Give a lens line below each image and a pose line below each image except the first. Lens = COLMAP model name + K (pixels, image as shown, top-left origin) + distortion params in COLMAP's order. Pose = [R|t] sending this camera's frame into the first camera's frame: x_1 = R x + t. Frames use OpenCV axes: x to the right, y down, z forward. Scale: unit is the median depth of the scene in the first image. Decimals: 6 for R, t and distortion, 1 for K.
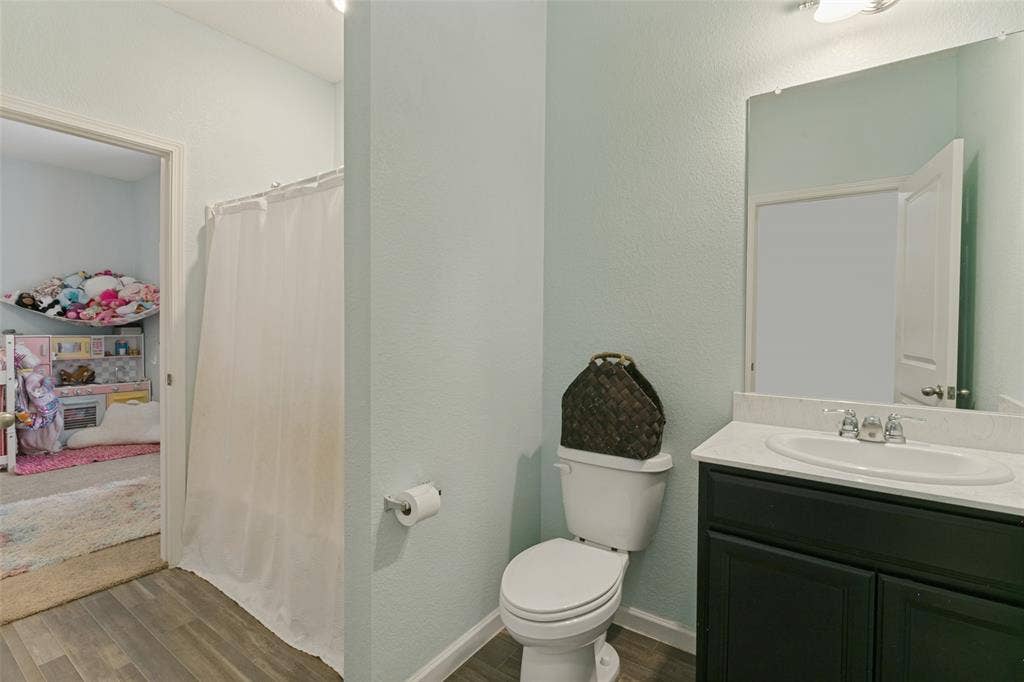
lens RADIAL K [[482.9, 0, 513.6], [0, 482.9, 329.6], [0, 0, 1]] dist [0.000241, 0.000204]
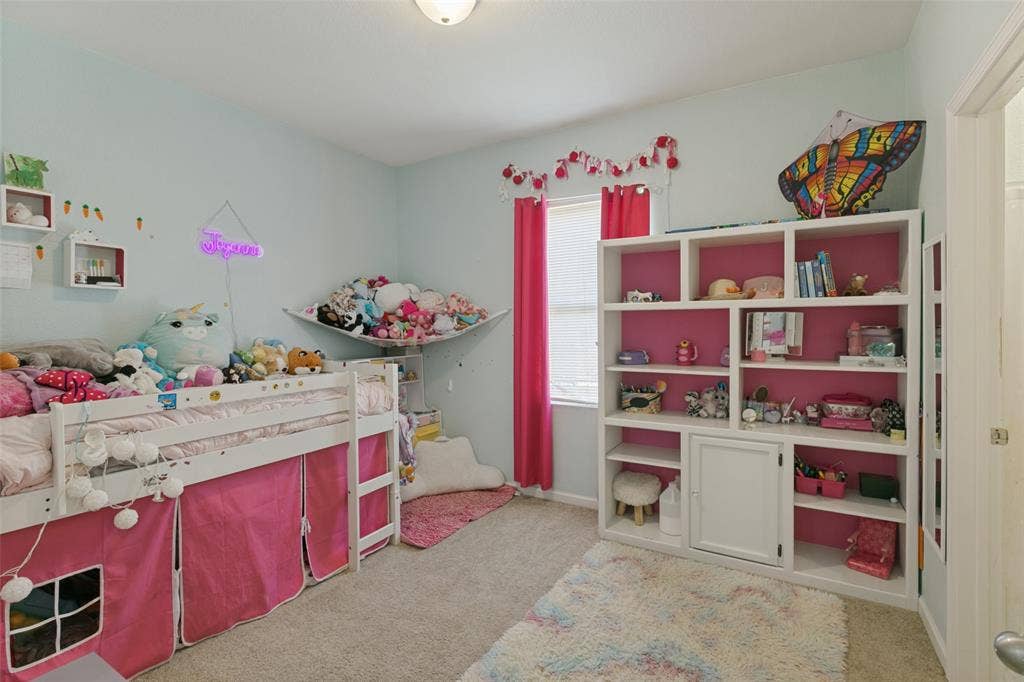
lens RADIAL K [[482.9, 0, 513.6], [0, 482.9, 329.6], [0, 0, 1]] dist [0.000241, 0.000204]
pose [[0.995064, -0.017962, 0.097597, -0.776450], [0.018194, 0.999833, -0.001490, -0.030977], [-0.097554, 0.003258, 0.995225, 0.191502]]
